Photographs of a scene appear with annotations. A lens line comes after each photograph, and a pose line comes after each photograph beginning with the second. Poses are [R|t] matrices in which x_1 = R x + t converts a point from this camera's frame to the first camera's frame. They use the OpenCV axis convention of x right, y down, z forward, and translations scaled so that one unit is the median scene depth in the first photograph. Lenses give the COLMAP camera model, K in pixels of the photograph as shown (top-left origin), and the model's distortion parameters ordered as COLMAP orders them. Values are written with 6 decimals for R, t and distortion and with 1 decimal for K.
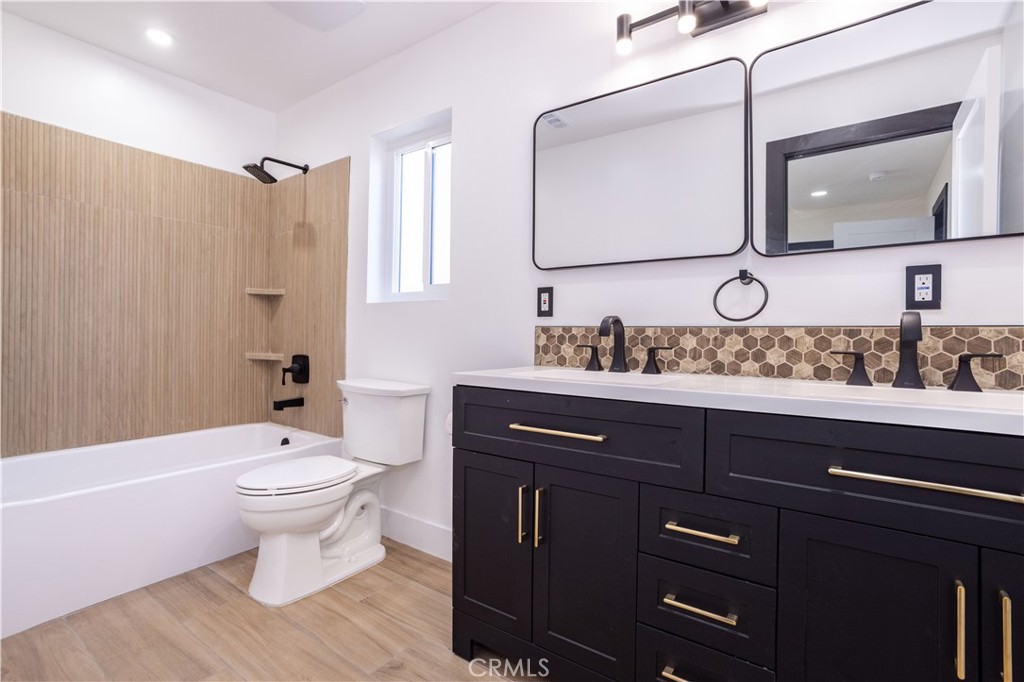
lens RADIAL K [[487.2, 0, 522.0], [0, 487.2, 338.1], [0, 0, 1]] dist [-0.039159, 0.012873]
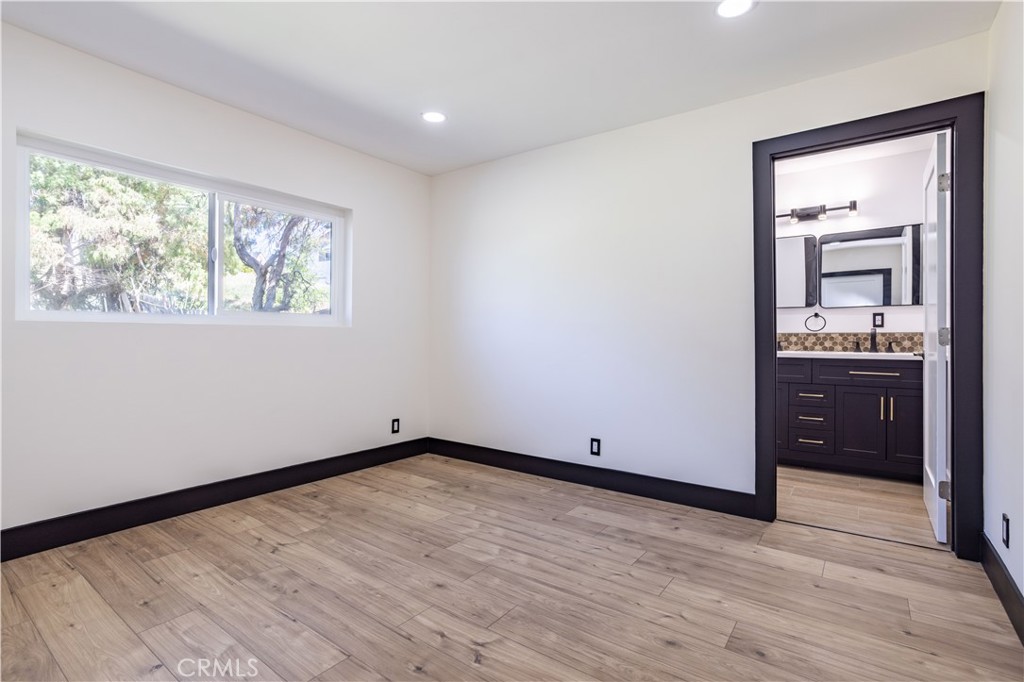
lens RADIAL K [[487.2, 0, 517.5], [0, 487.2, 335.2], [0, 0, 1]] dist [-0.039159, 0.012873]
pose [[0.999937, -0.005705, -0.009618, -0.994458], [0.005578, 0.999898, -0.013154, 0.011847], [0.009692, 0.013100, 0.999867, -1.438852]]
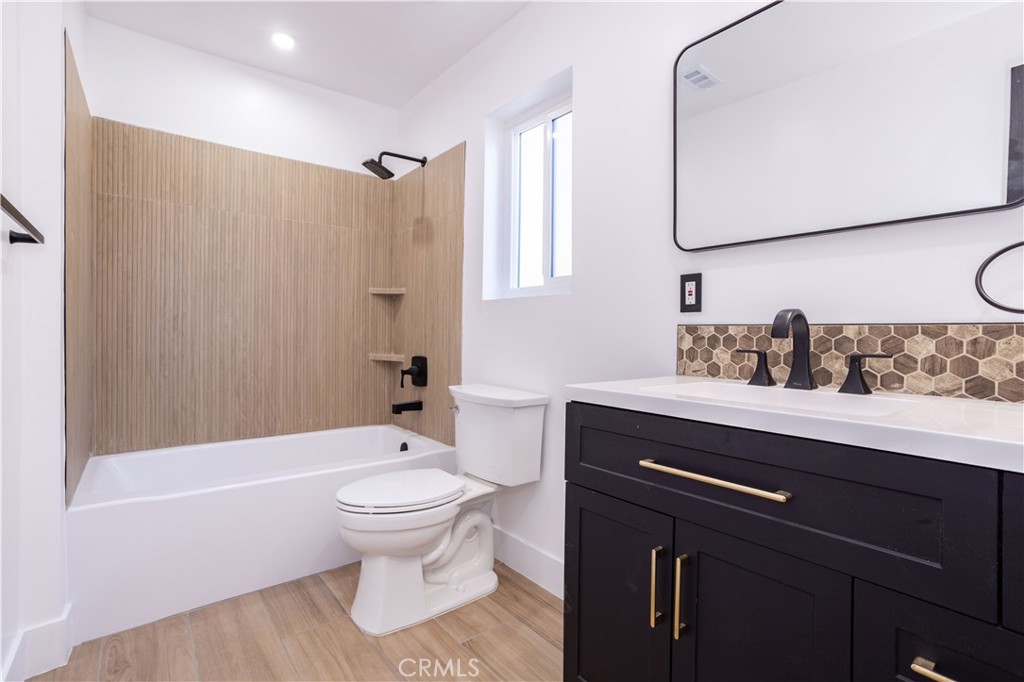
lens RADIAL K [[487.2, 0, 515.7], [0, 487.2, 337.2], [0, 0, 1]] dist [-0.039159, 0.012873]
pose [[0.956430, 0.000652, -0.291961, 0.006957], [-0.001096, 0.999998, -0.001355, -0.003340], [0.291960, 0.001616, 0.956429, 0.197109]]
